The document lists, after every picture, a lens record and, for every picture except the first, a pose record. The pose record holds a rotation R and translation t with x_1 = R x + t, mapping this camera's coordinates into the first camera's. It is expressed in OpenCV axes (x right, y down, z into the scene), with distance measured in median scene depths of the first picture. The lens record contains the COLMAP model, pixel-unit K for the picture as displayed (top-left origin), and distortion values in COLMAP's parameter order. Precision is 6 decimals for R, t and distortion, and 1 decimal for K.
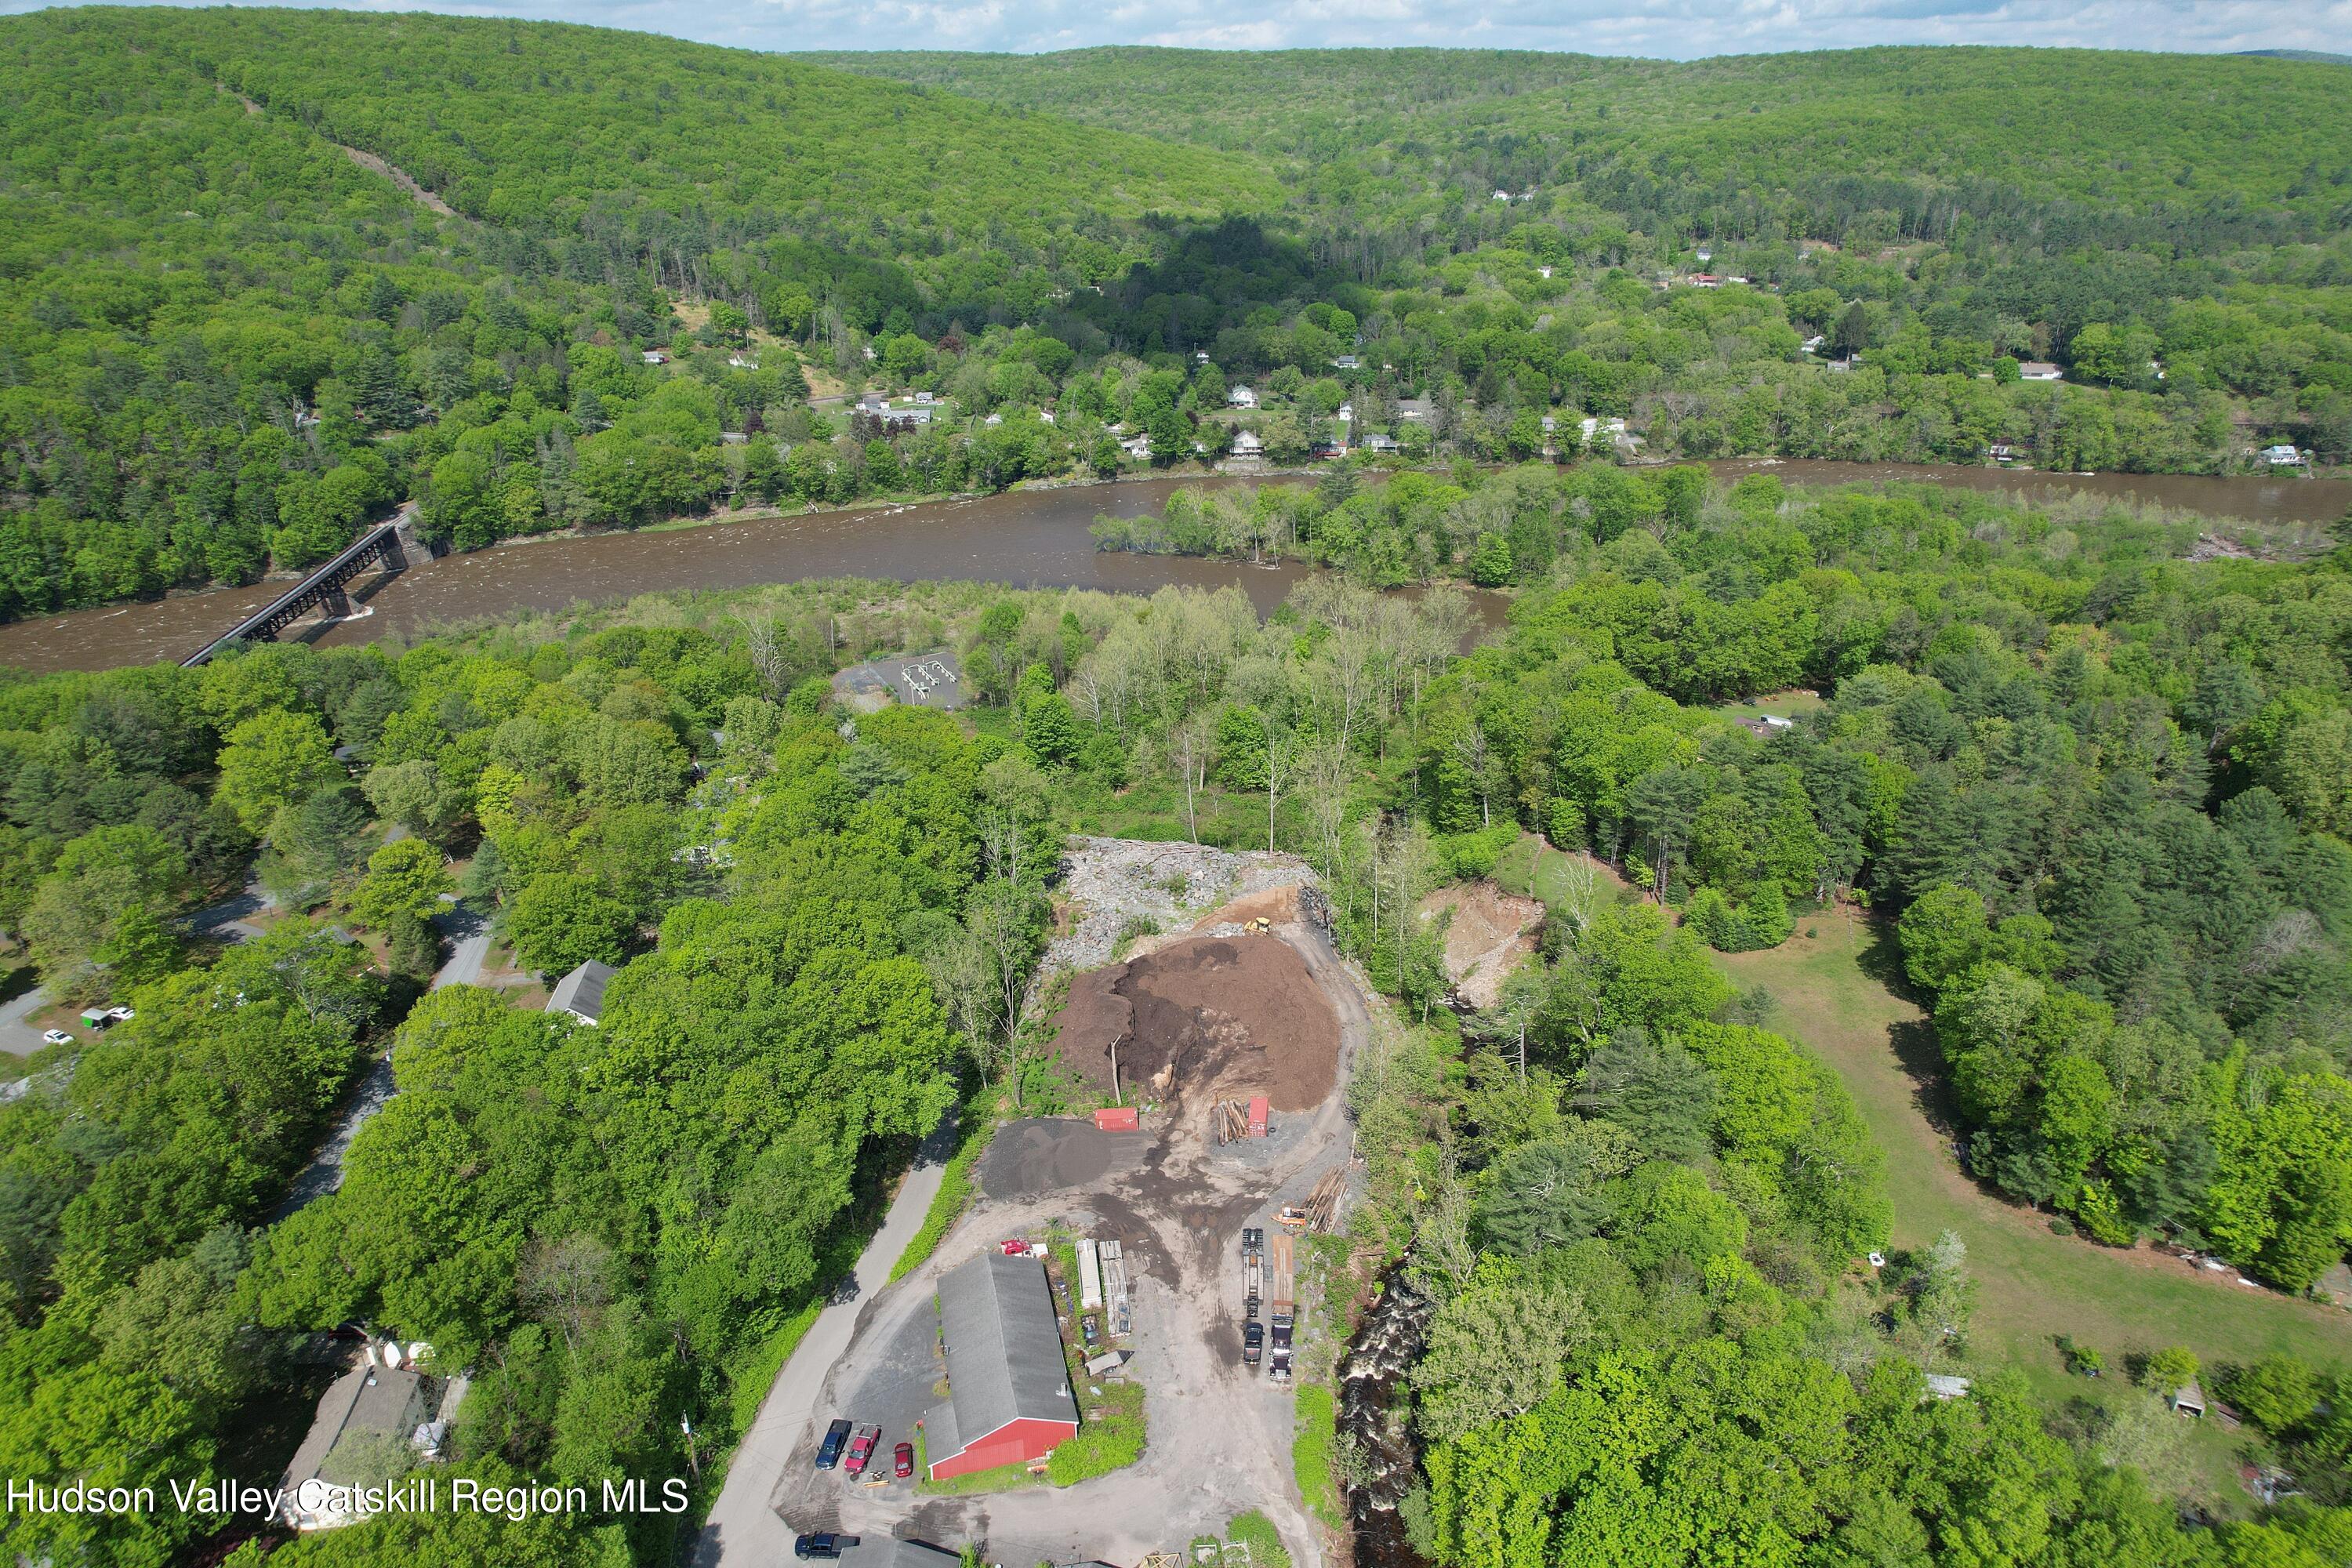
lens RADIAL K [[1515.6, 0, 1185.9], [0, 1515.6, 788.2], [0, 0, 1]] dist [-0.073184, 0.072058]
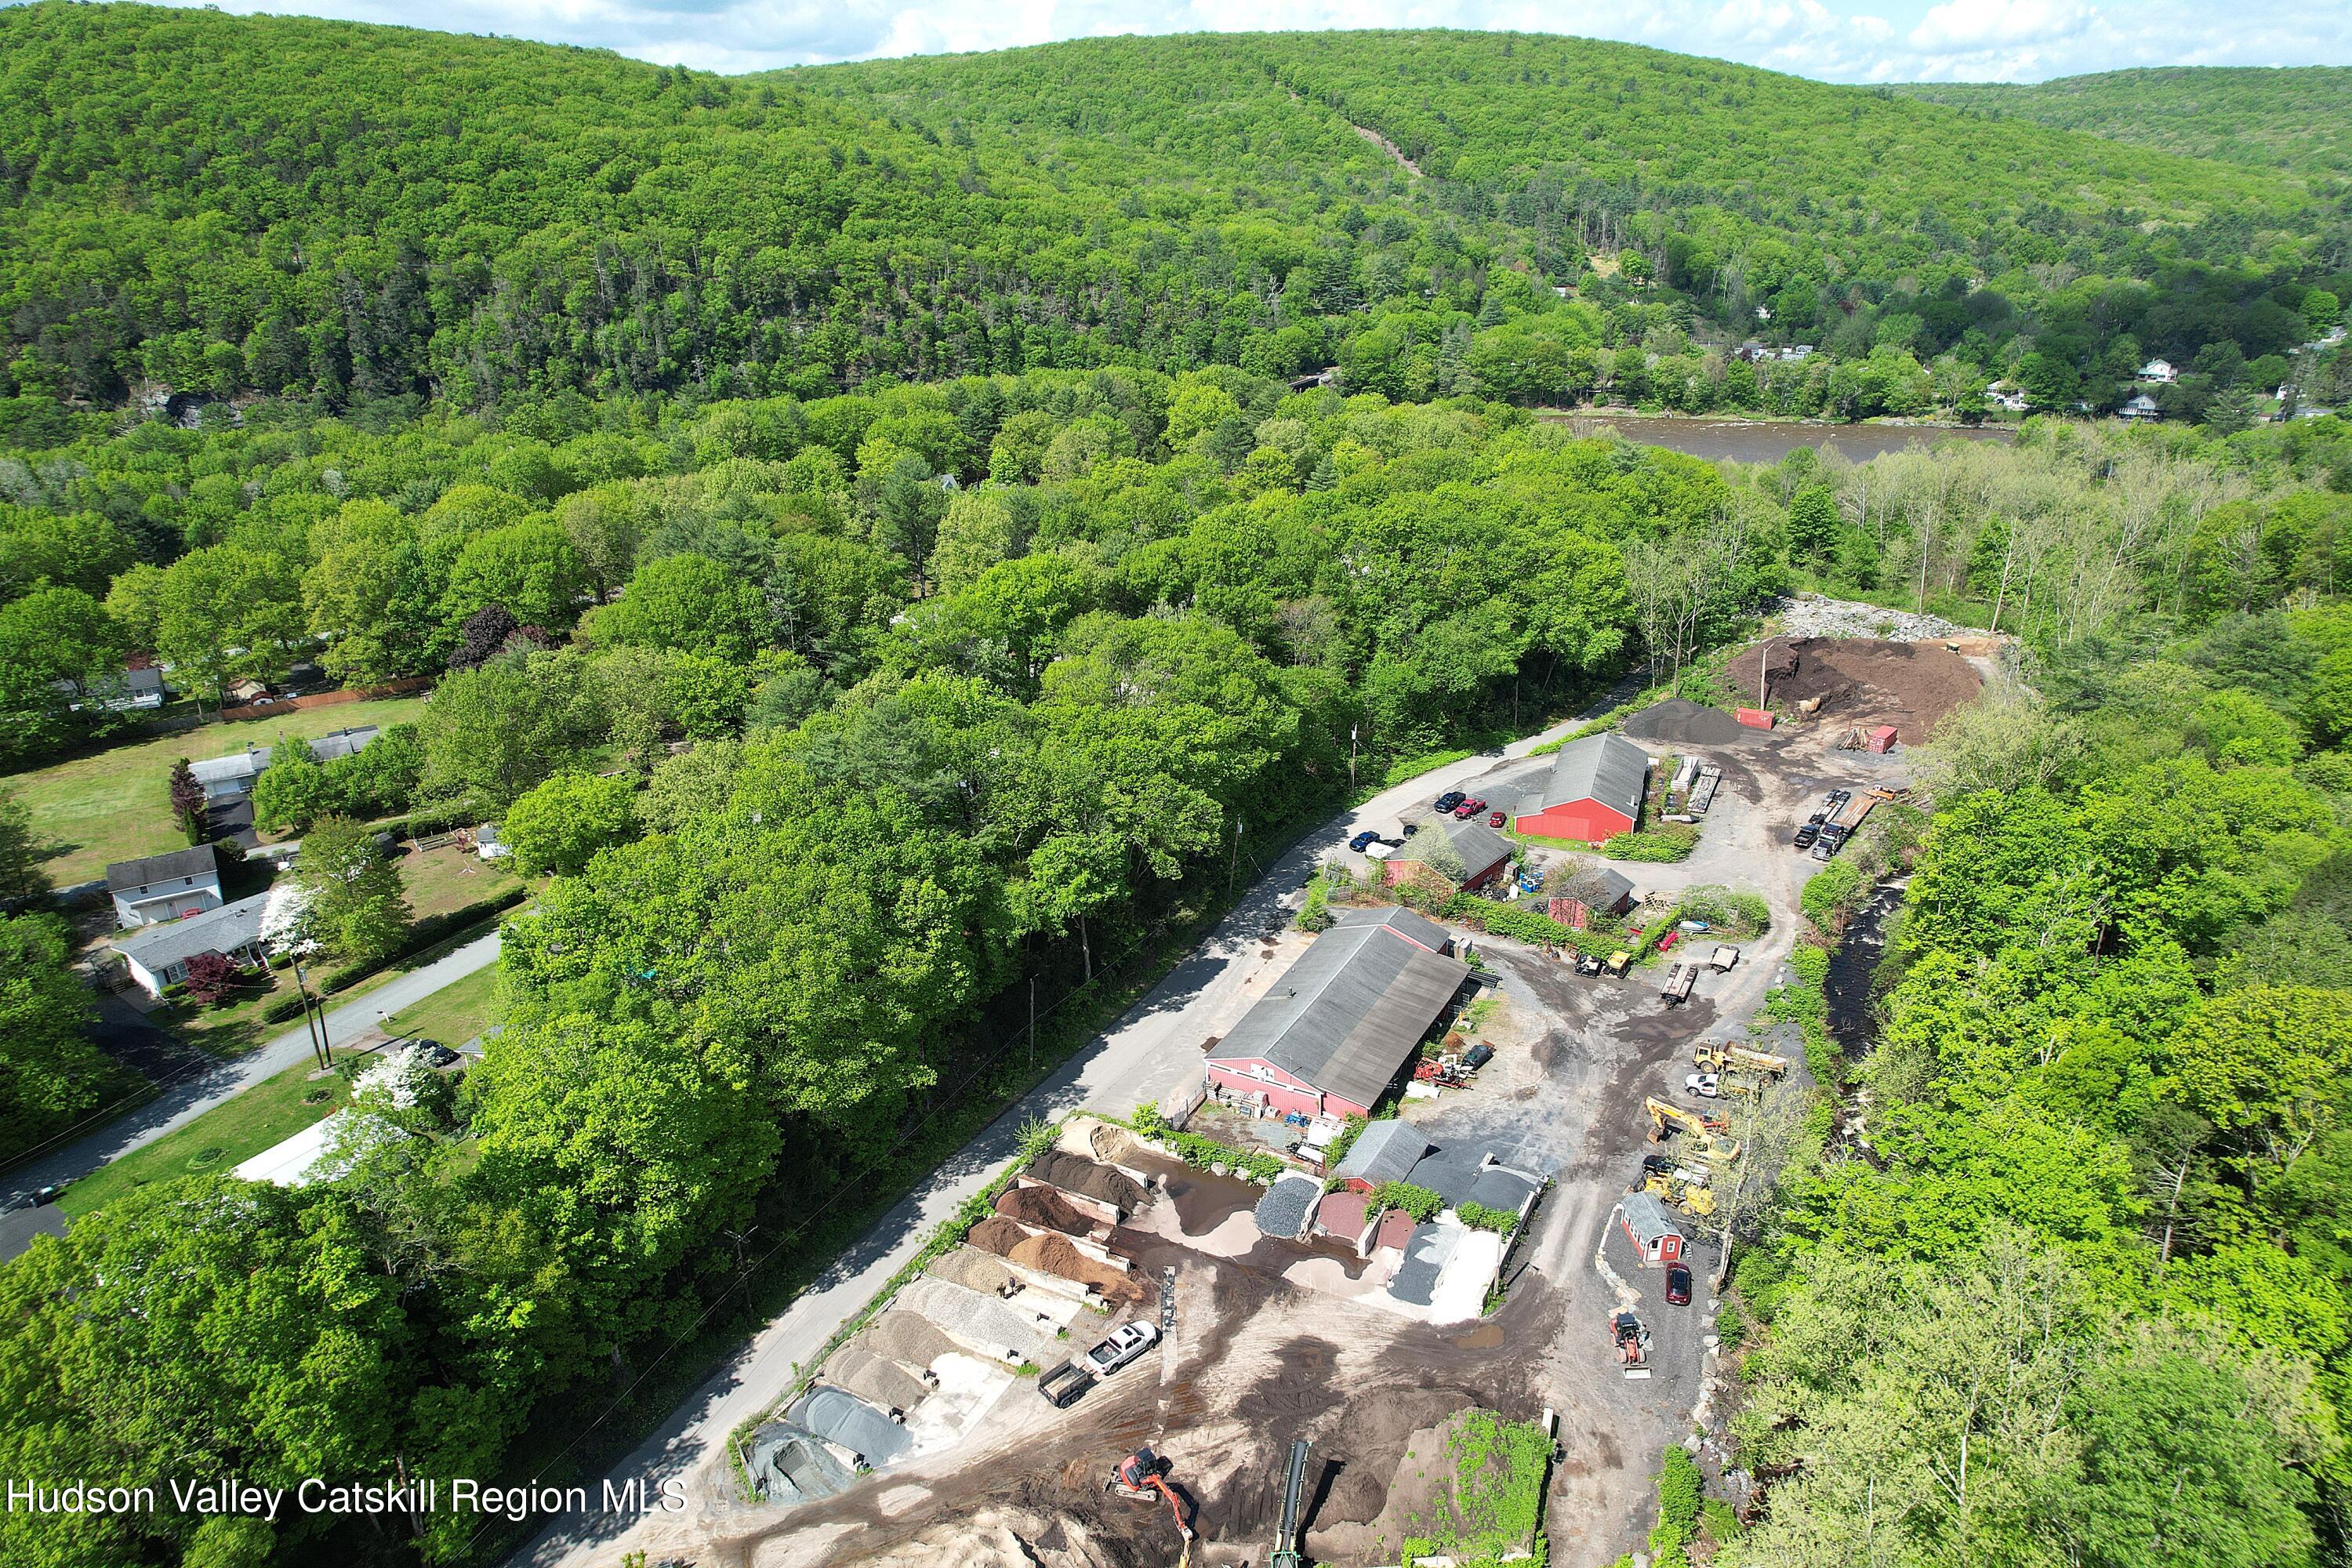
lens RADIAL K [[1515.6, 0, 1190.5], [0, 1515.6, 777.8], [0, 0, 1]] dist [-0.073184, 0.072058]
pose [[0.835823, 0.211339, -0.506690, 0.065947], [-0.231965, 0.972453, 0.022963, 0.118851], [0.497586, 0.098341, 0.861822, -0.073784]]
